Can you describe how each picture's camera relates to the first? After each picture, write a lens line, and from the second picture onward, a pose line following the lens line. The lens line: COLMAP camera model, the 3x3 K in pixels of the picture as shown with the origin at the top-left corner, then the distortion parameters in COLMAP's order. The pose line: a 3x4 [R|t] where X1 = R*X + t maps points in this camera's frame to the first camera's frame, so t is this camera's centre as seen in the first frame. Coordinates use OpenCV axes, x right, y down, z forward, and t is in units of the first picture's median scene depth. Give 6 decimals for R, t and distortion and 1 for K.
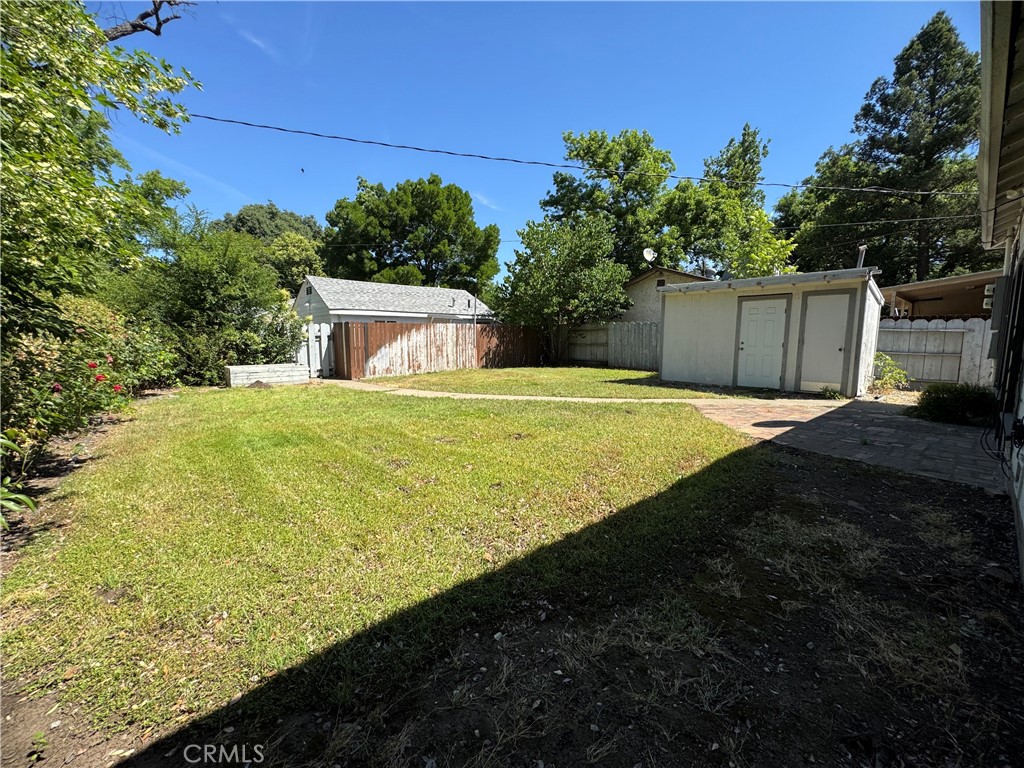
lens RADIAL K [[409.2, 0, 513.4], [0, 409.2, 384.8], [0, 0, 1]] dist [-0.002883, 0.000553]
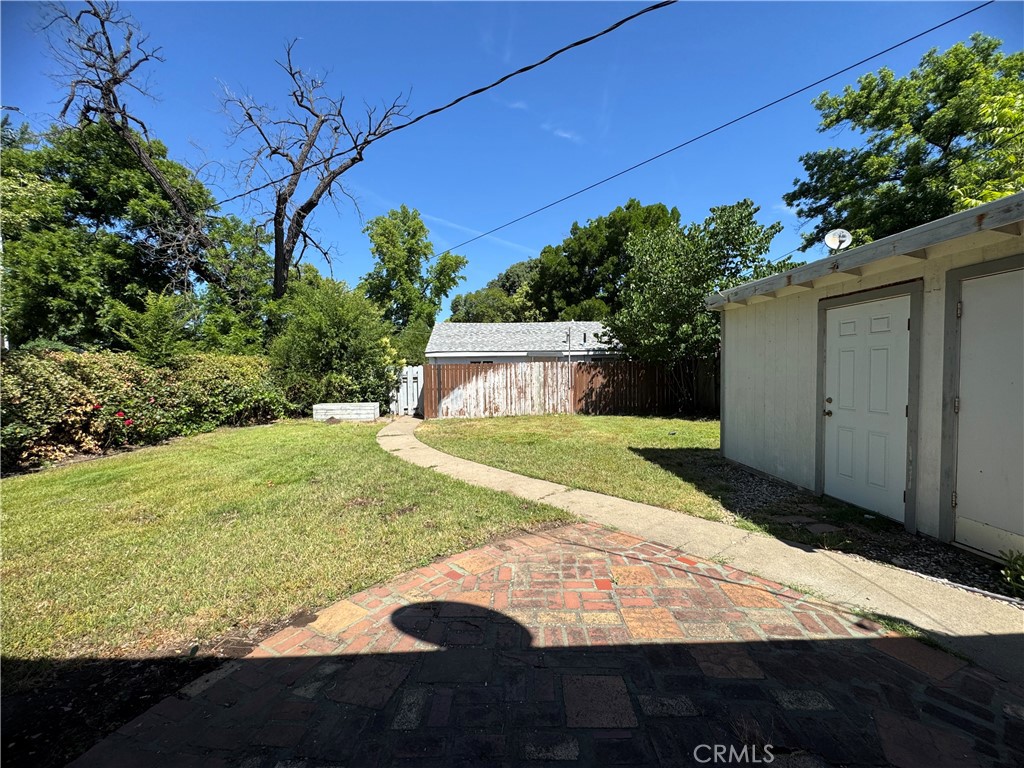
lens RADIAL K [[409.2, 0, 520.2], [0, 409.2, 383.5], [0, 0, 1]] dist [-0.002883, 0.000553]
pose [[0.781448, 0.009357, -0.623901, 0.384809], [-0.059351, 0.996469, -0.059394, -0.049289], [0.621142, 0.083443, 0.779243, 0.290607]]
